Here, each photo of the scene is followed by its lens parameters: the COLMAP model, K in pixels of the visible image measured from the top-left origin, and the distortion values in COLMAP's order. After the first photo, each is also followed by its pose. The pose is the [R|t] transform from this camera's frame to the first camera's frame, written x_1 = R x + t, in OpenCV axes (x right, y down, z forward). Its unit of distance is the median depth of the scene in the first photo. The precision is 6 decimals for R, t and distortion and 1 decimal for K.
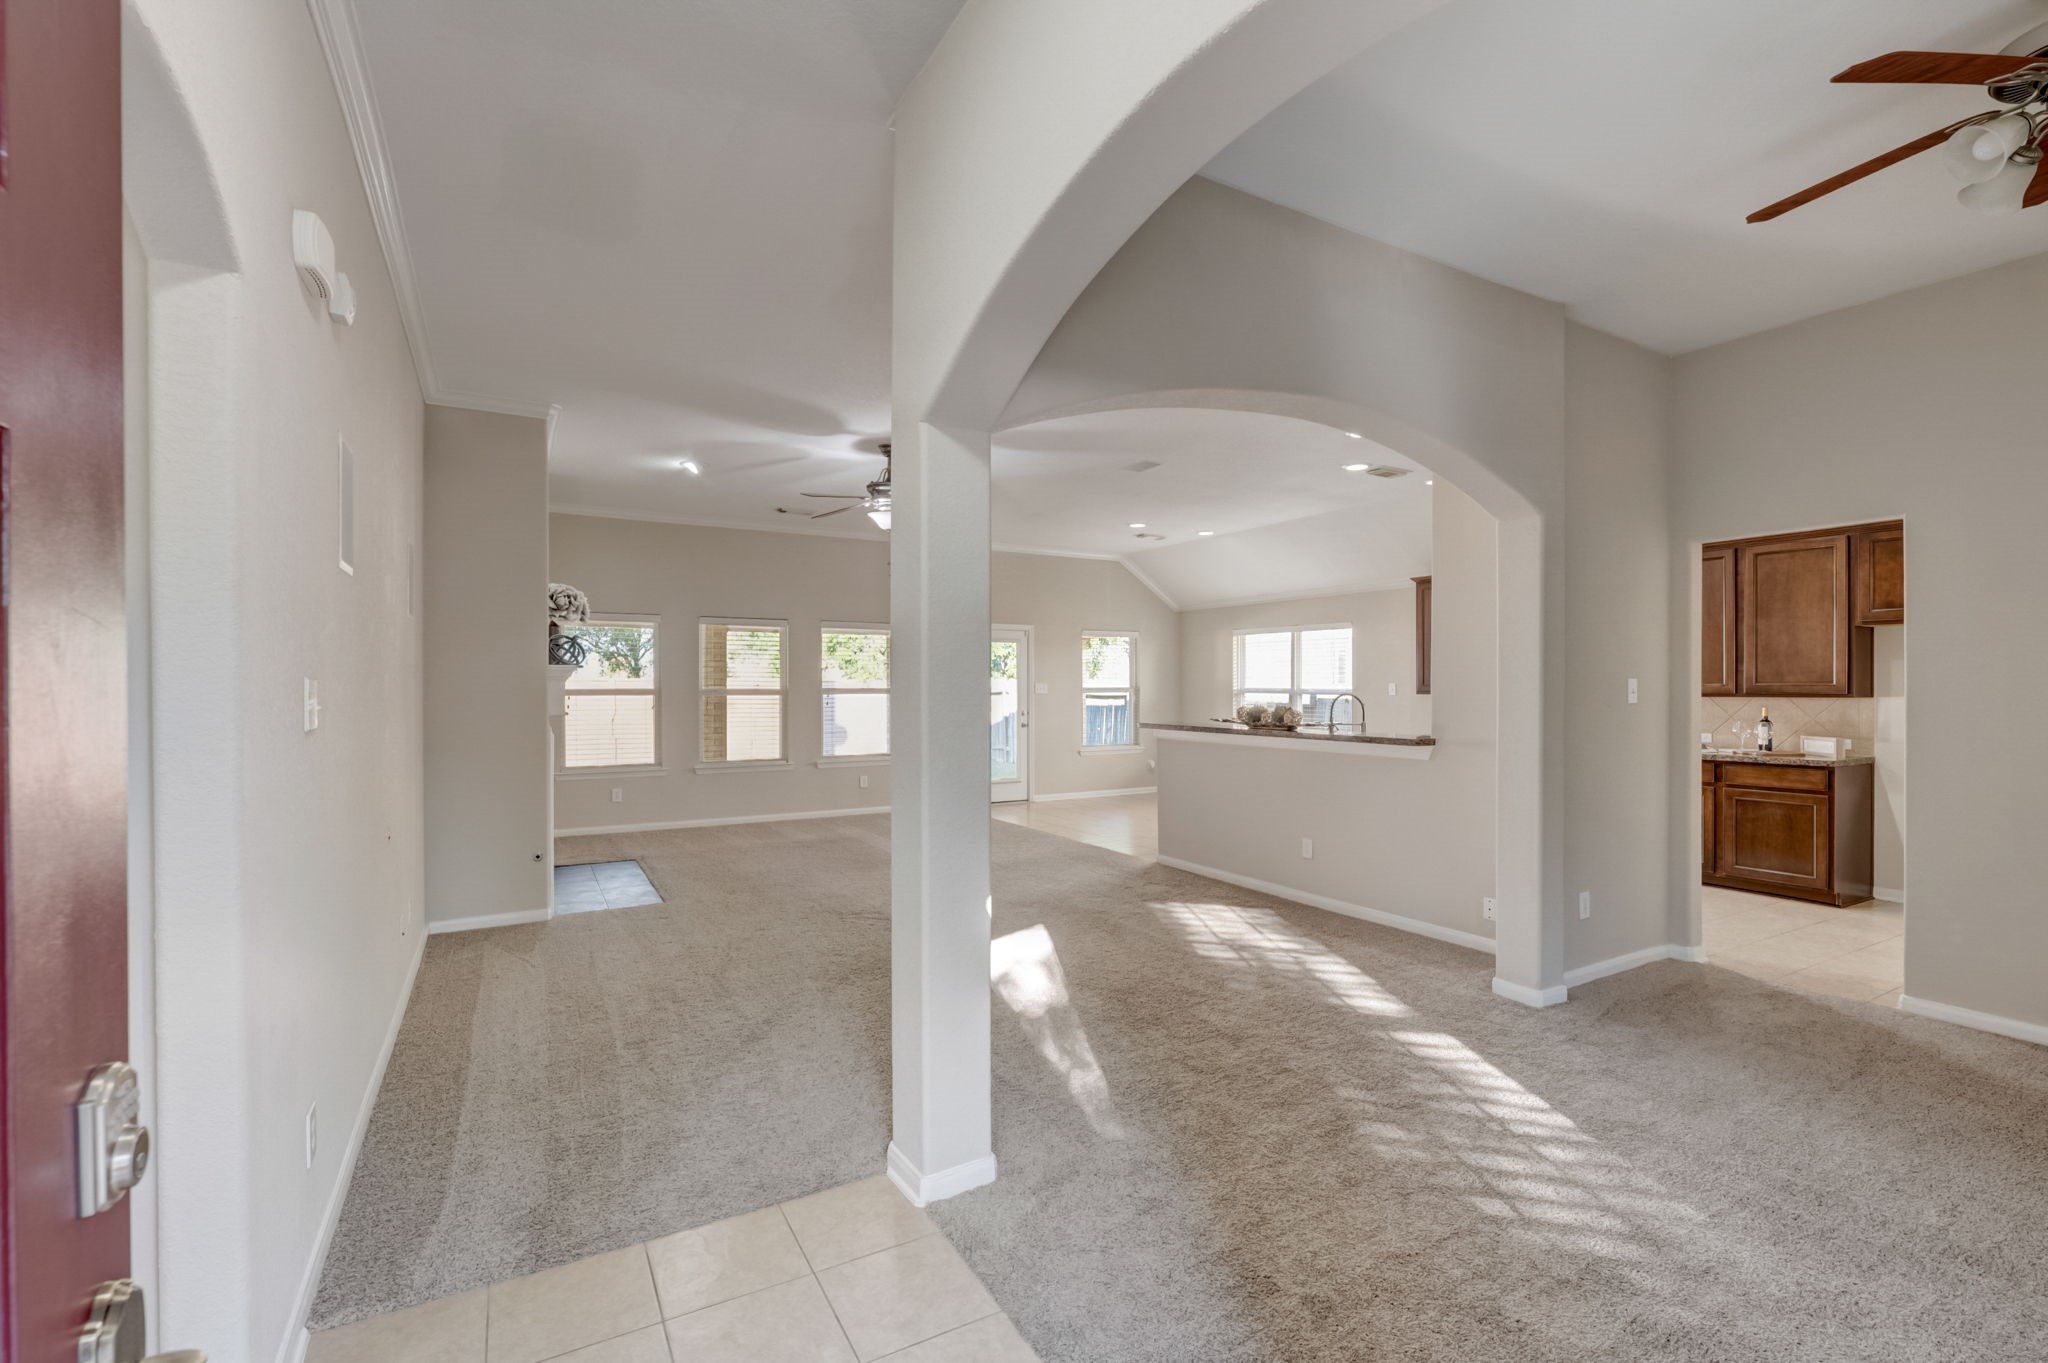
lens RADIAL K [[905.2, 0, 1023.8], [0, 905.2, 690.5], [0, 0, 1]] dist [-0.001134, -0.000176]
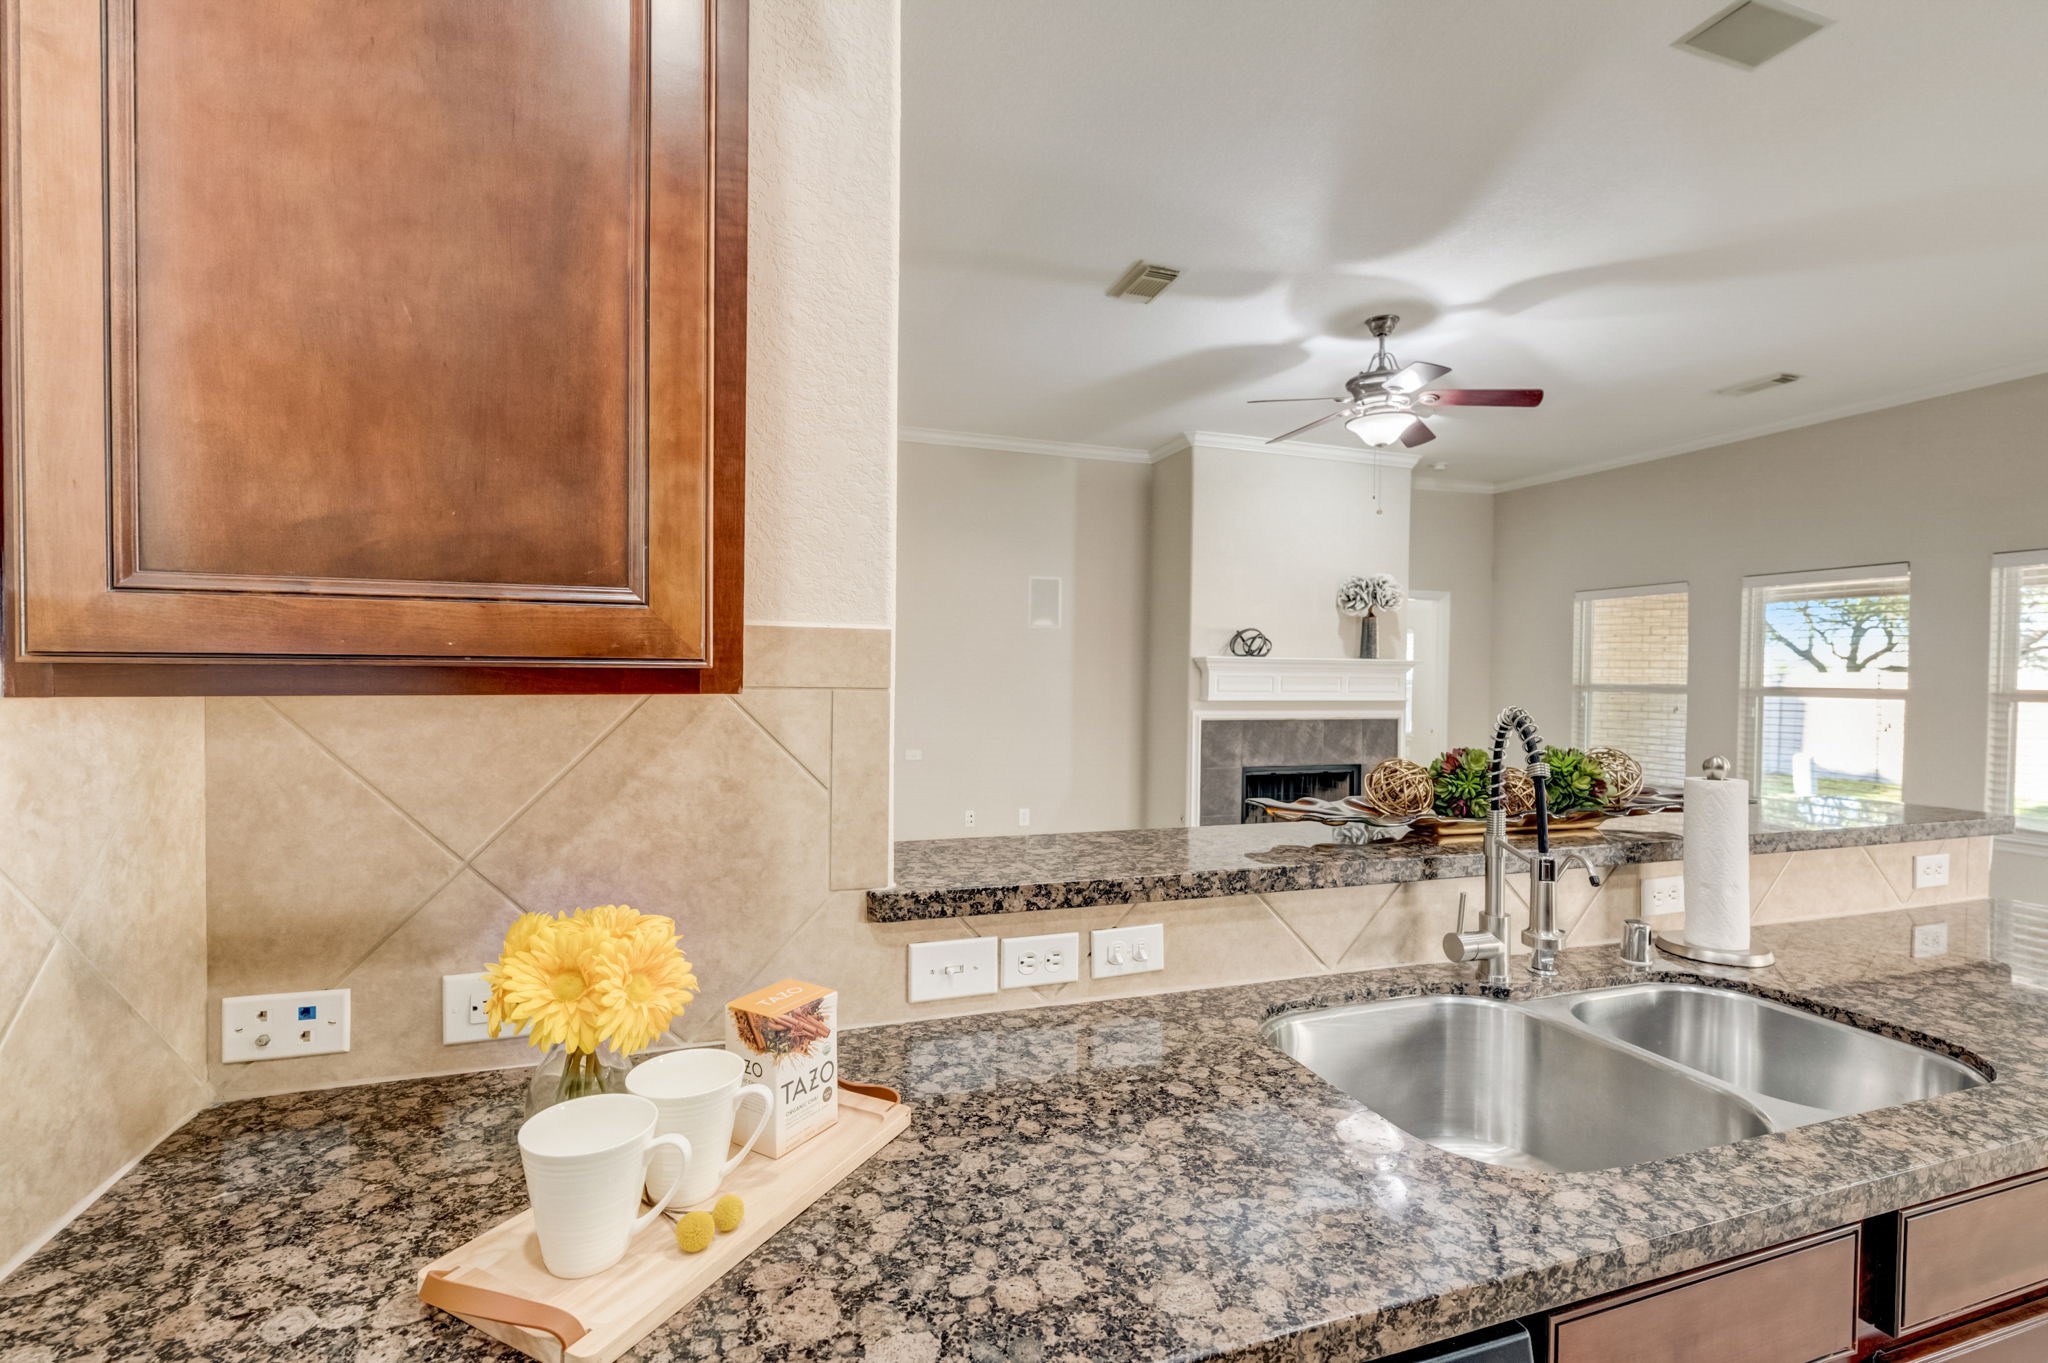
lens RADIAL K [[905.2, 0, 1023.8], [0, 905.2, 690.5], [0, 0, 1]] dist [-0.001134, -0.000176]
pose [[-0.196505, 0.018301, -0.980332, 0.354791], [-0.016468, 0.999623, 0.021962, -0.003374], [0.980364, 0.020459, -0.196130, 0.548328]]
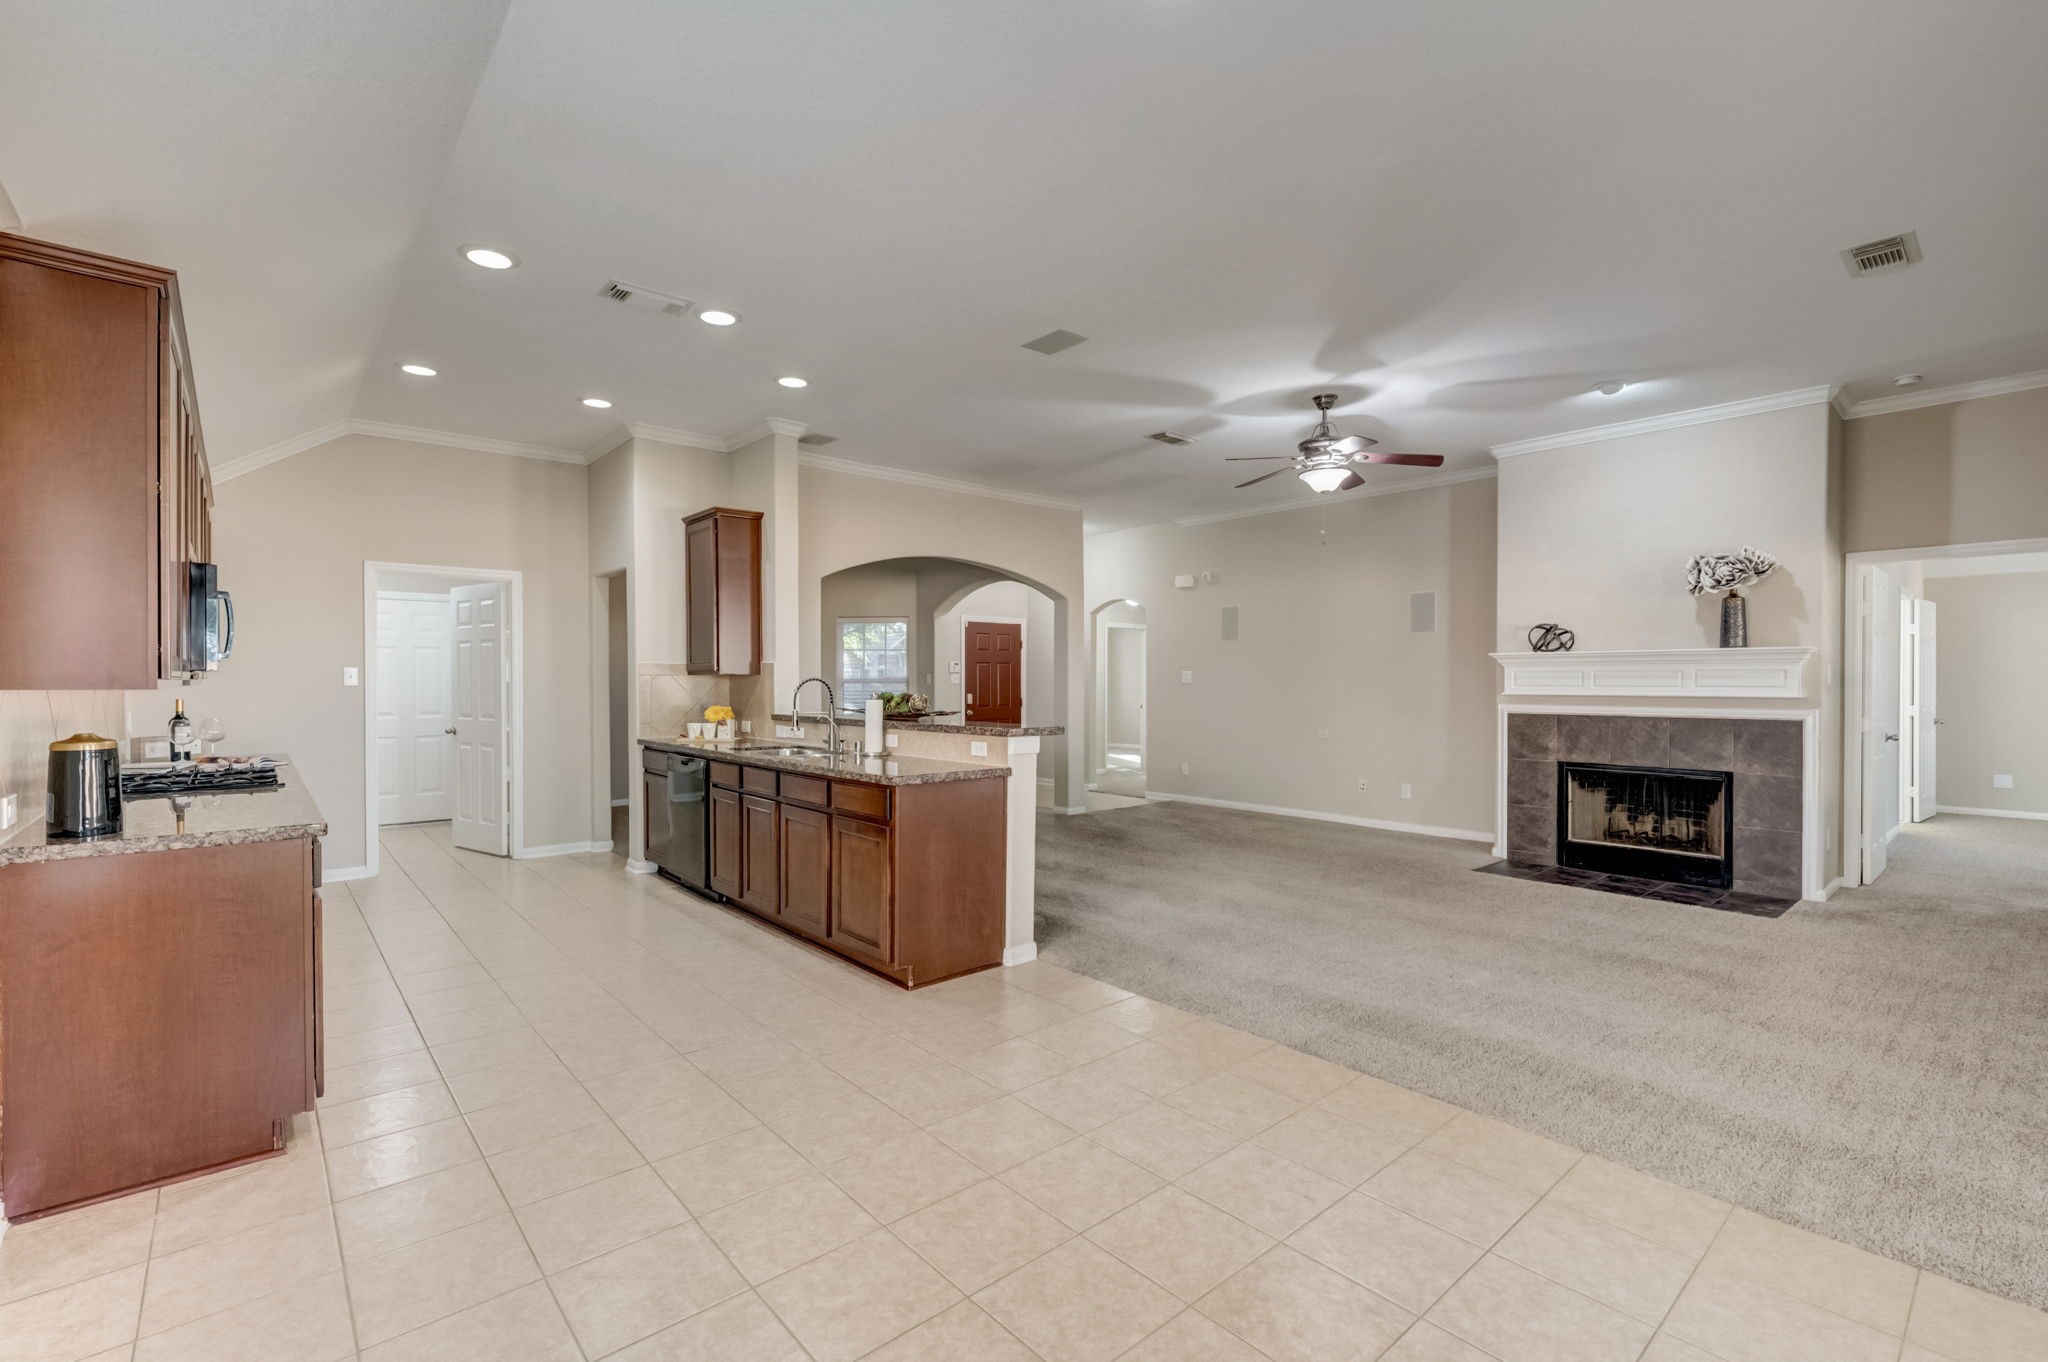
lens RADIAL K [[905.2, 0, 1023.8], [0, 905.2, 690.0], [0, 0, 1]] dist [-0.001134, -0.000176]
pose [[-0.982592, 0.005025, -0.185707, 0.191028], [0.001928, 0.999856, 0.016851, -0.000108], [0.185765, 0.016199, -0.982461, 1.131308]]
